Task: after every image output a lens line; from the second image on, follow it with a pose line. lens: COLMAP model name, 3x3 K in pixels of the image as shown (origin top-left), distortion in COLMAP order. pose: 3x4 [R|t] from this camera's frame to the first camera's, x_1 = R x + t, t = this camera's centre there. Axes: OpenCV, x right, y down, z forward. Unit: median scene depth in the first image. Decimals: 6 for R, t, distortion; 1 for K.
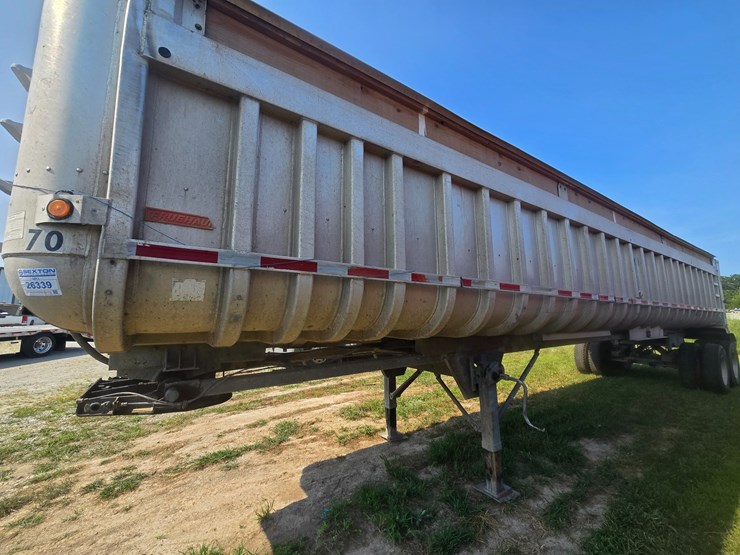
lens RADIAL K [[303.7, 0, 366.8], [0, 303.7, 274.5], [0, 0, 1]] dist [-0.002207, 0.001630]
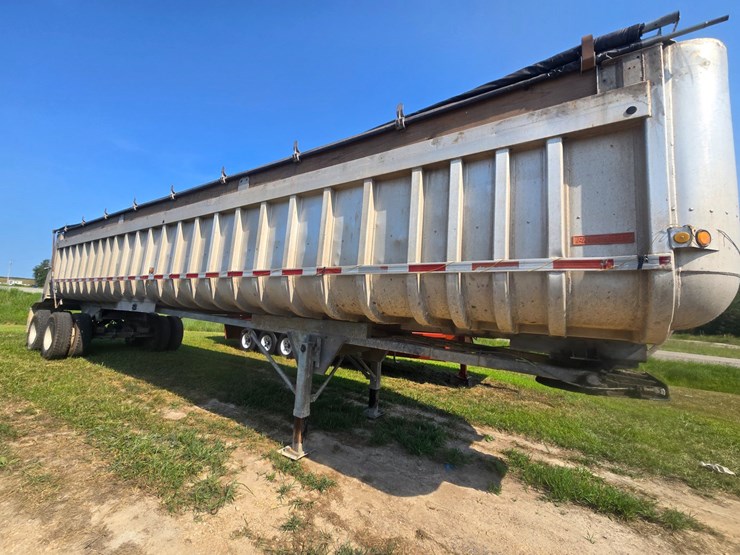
lens RADIAL K [[303.7, 0, 369.3], [0, 303.7, 274.2], [0, 0, 1]] dist [-0.002207, 0.001630]
pose [[-0.414853, 0.075722, 0.906732, -1.001078], [-0.180930, 0.969765, -0.163766, 0.236528], [-0.891718, -0.231994, -0.388610, 1.659203]]
